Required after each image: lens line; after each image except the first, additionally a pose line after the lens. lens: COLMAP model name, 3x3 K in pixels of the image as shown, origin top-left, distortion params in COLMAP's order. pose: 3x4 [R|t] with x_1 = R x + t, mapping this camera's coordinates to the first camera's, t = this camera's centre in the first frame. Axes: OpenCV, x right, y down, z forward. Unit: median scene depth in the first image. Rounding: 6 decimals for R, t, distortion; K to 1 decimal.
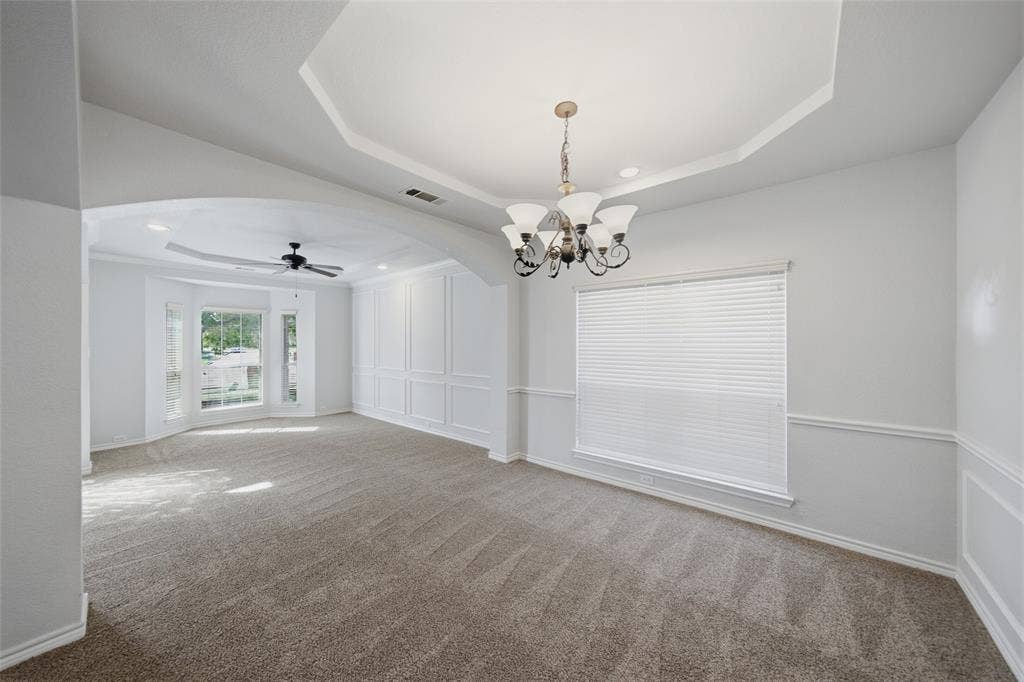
lens RADIAL K [[359.0, 0, 494.3], [0, 359.0, 342.7], [0, 0, 1]] dist [-0.009691, 0.002006]
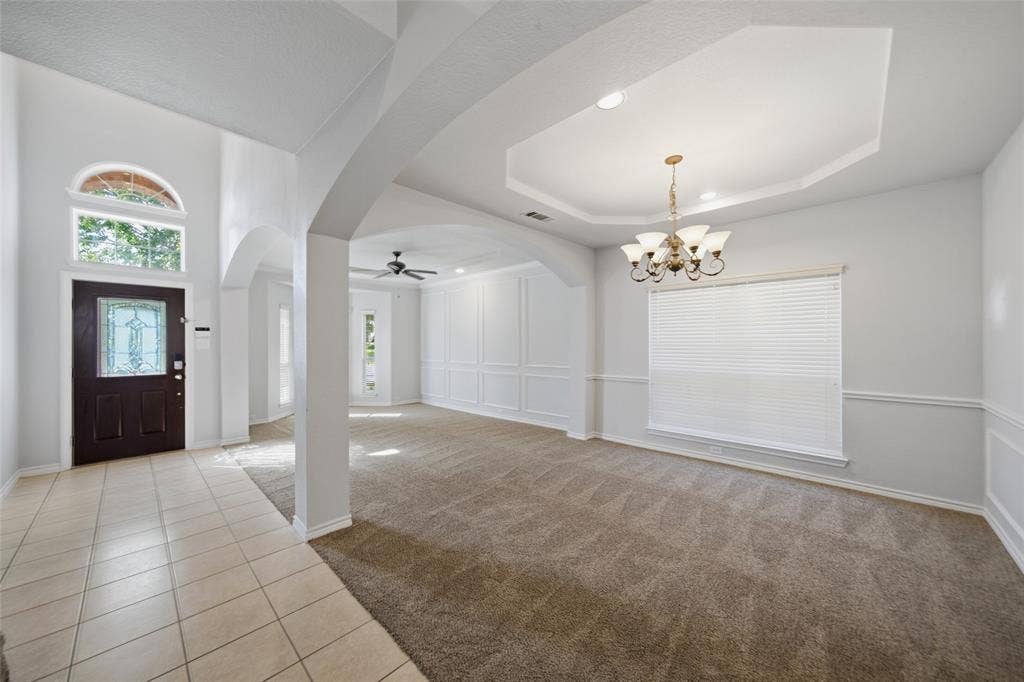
lens RADIAL K [[359.0, 0, 506.6], [0, 359.0, 342.4], [0, 0, 1]] dist [-0.009691, 0.002006]
pose [[0.998197, -0.000816, -0.060011, -0.247879], [0.000808, 1.000000, -0.000160, 0.033515], [0.060011, 0.000111, 0.998198, -0.281717]]
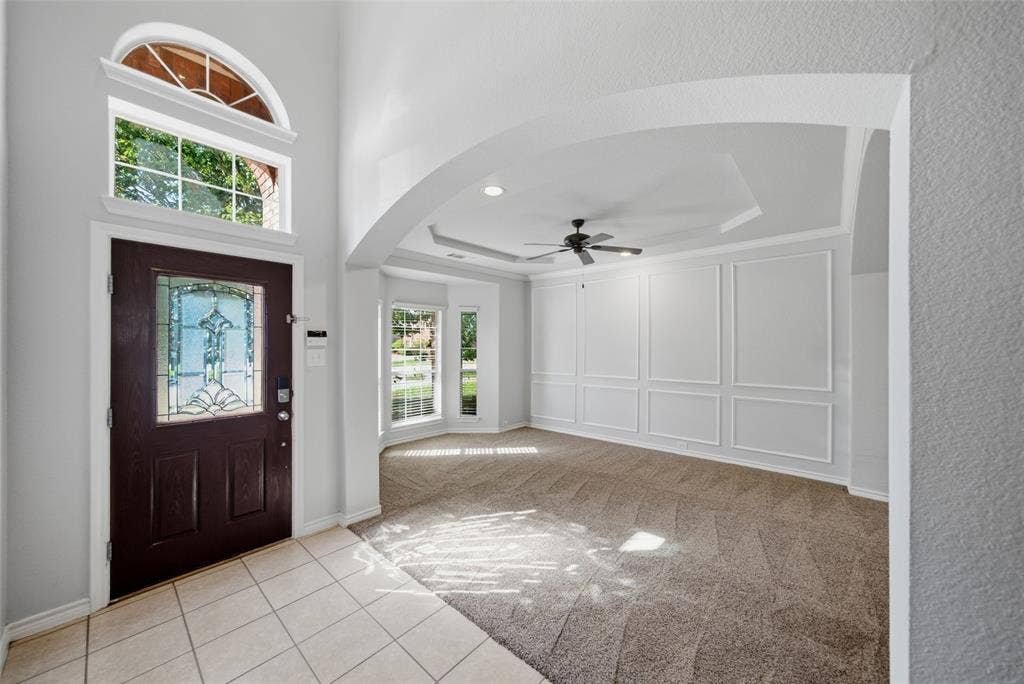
lens RADIAL K [[359.0, 0, 504.0], [0, 359.0, 346.9], [0, 0, 1]] dist [-0.009691, 0.002006]
pose [[0.999395, 0.002640, -0.034692, -1.254990], [-0.002352, 0.999963, 0.008328, -0.003383], [0.034713, -0.008241, 0.999363, 0.345245]]
